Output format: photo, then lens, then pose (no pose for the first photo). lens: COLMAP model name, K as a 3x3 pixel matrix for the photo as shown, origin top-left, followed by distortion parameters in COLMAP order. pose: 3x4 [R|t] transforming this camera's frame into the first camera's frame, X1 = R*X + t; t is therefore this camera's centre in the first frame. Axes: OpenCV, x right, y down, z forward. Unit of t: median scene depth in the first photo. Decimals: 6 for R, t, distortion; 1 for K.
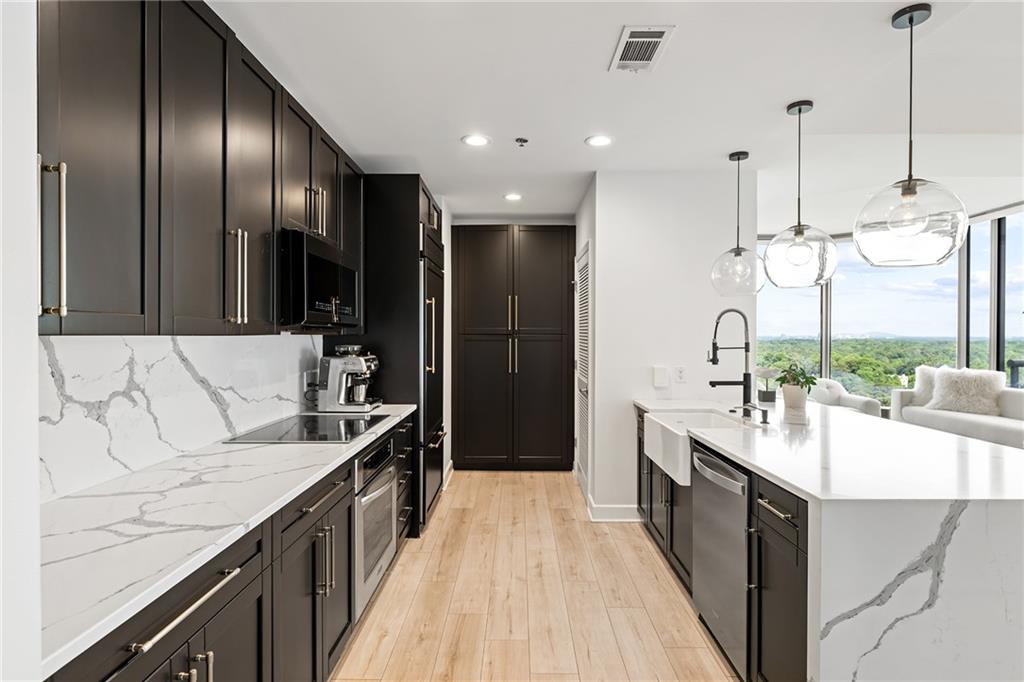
lens RADIAL K [[526.1, 0, 516.7], [0, 526.1, 339.5], [0, 0, 1]] dist [0.000148, -0.000805]
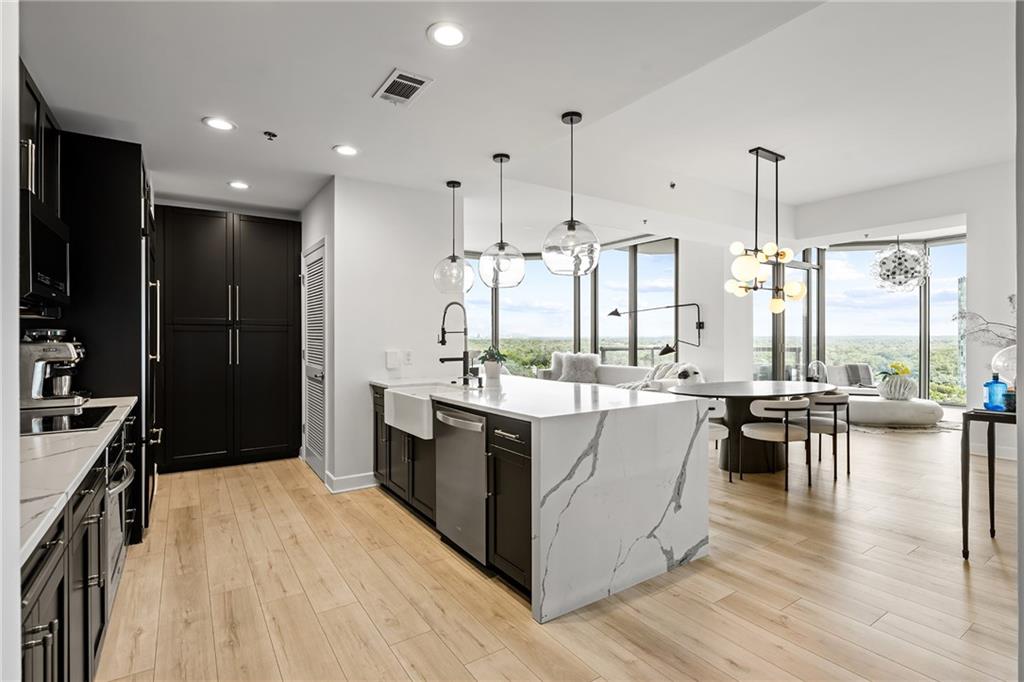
lens RADIAL K [[491.1, 0, 515.6], [0, 491.1, 336.4], [0, 0, 1]] dist [-0.001804, 0.000110]
pose [[0.826827, -0.002722, 0.562450, -0.127456], [0.007073, 0.999960, -0.005558, 0.029481], [-0.562412, 0.008574, 0.826813, -0.070694]]
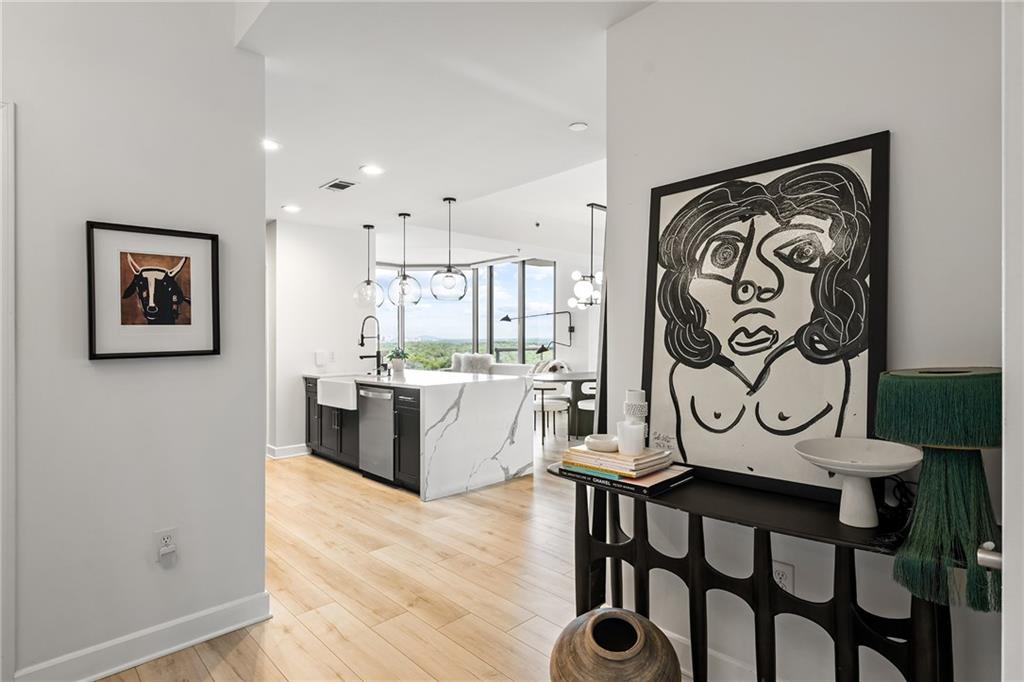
lens RADIAL K [[524.0, 0, 513.2], [0, 524.0, 334.1], [0, 0, 1]] dist [0.012712, -0.000425]
pose [[0.721898, -0.001991, 0.691996, -0.424726], [0.014132, 0.999830, -0.011866, 0.028911], [-0.691855, 0.018345, 0.721803, -0.564283]]
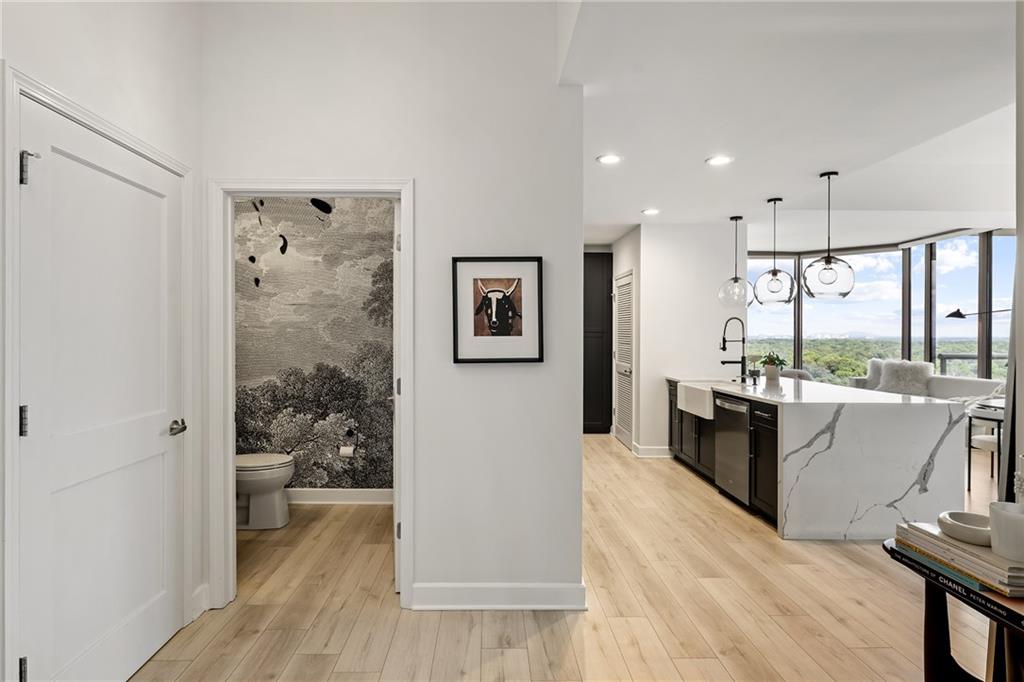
lens RADIAL K [[545.6, 0, 495.4], [0, 545.6, 330.3], [0, 0, 1]] dist [0.002322, -0.000804]
pose [[0.999864, 0.003825, 0.016069, -0.317887], [-0.003599, 0.999894, -0.014089, 0.008265], [-0.016122, 0.014029, 0.999772, -0.604660]]
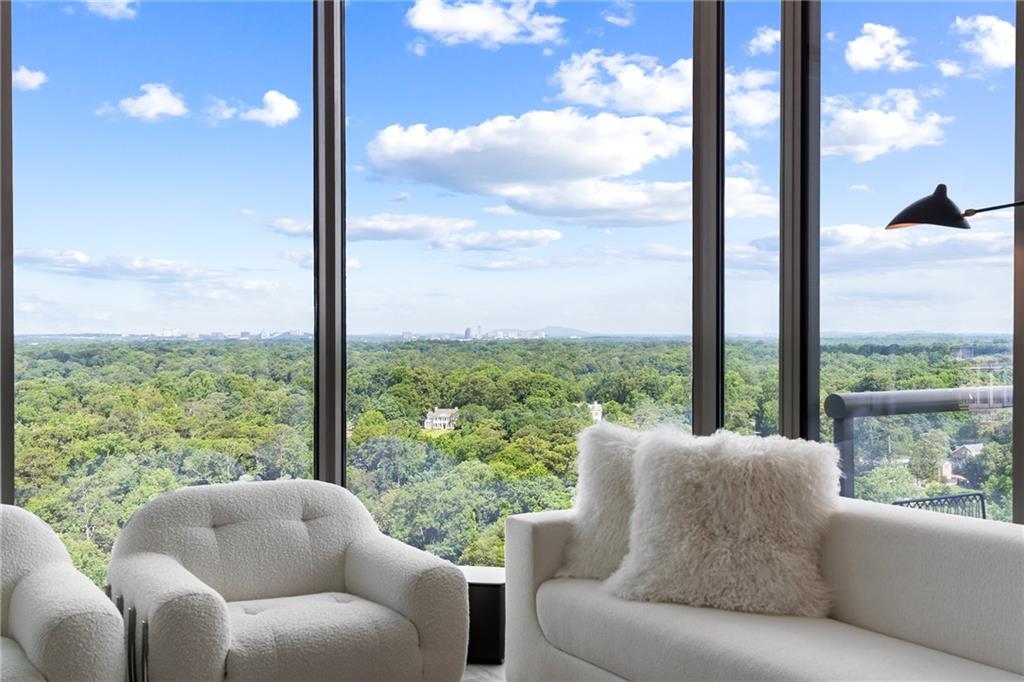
lens RADIAL K [[1143.4, 0, 512.0], [0, 1143.4, 341.0], [0, 0, 1]] dist [0.054765, 0.006378]
pose [[0.846586, -0.005898, 0.532220, 0.848405], [0.006611, 0.999978, 0.000567, 0.012450], [-0.532212, 0.003038, 0.846606, 1.057748]]
